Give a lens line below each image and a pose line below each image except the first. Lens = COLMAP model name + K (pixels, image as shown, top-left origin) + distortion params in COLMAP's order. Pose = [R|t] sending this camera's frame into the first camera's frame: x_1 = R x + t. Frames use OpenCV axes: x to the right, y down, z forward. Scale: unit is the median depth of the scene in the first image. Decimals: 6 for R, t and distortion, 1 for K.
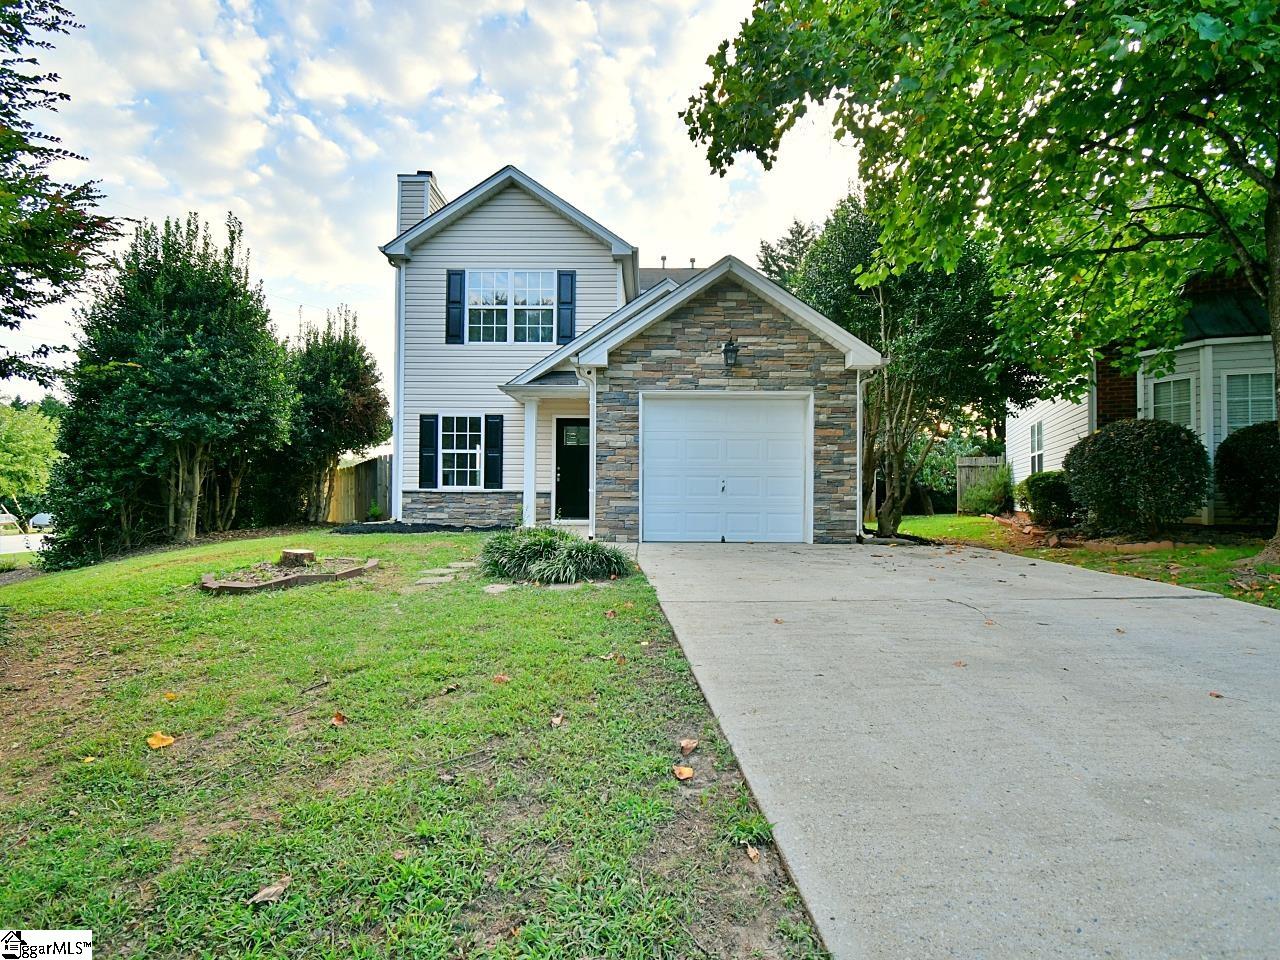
lens RADIAL K [[636.4, 0, 640.0], [0, 636.4, 480.0], [0, 0, 1]] dist [0.021461, -0.028850]
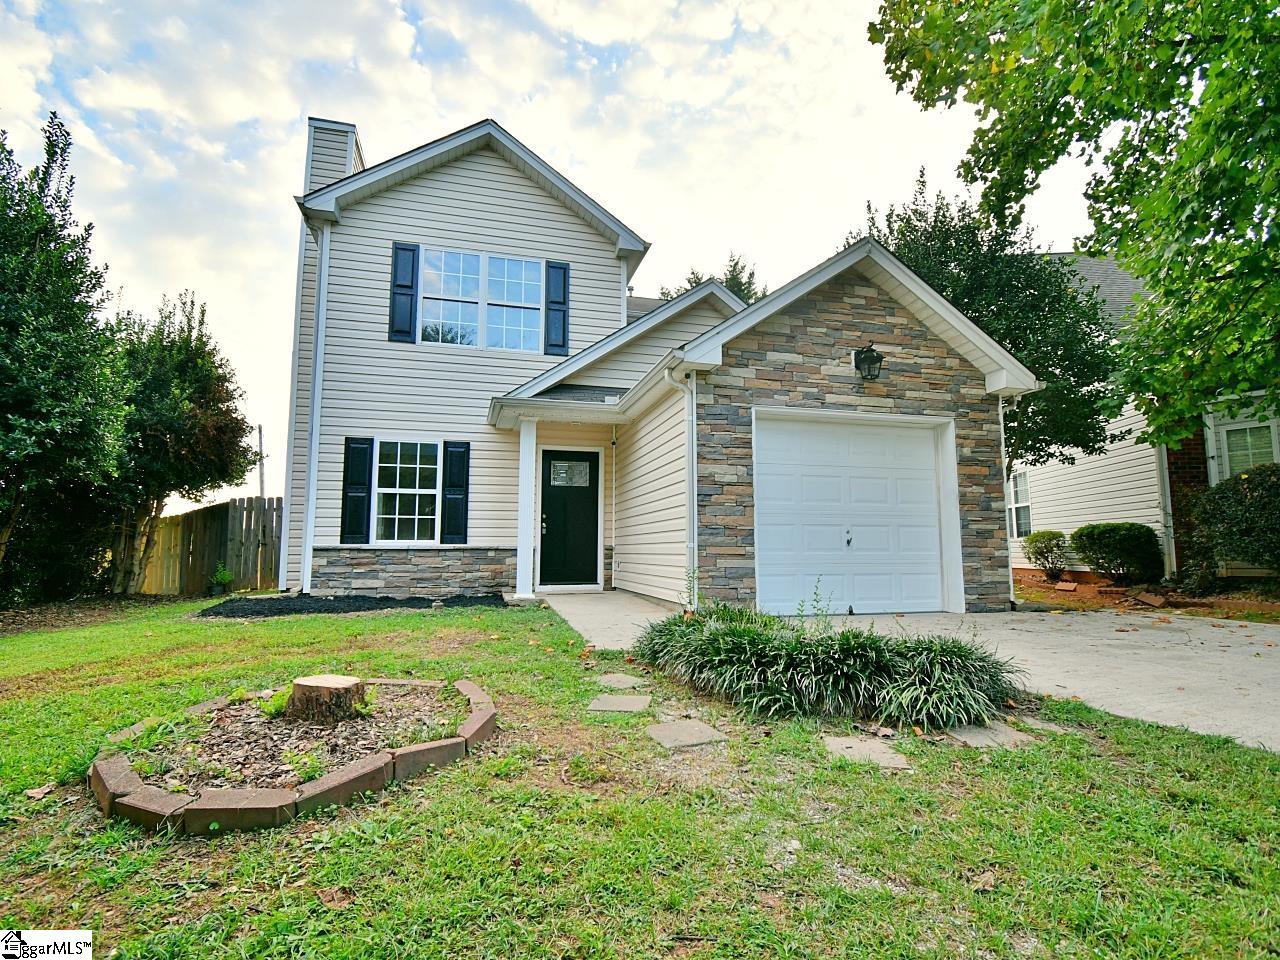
lens RADIAL K [[636.4, 0, 640.0], [0, 636.4, 480.0], [0, 0, 1]] dist [0.021461, -0.028850]
pose [[0.961372, 0.023789, 0.274222, -0.234206], [0.000359, 0.996149, -0.087675, 0.005144], [-0.275252, 0.084387, 0.957661, 0.257889]]
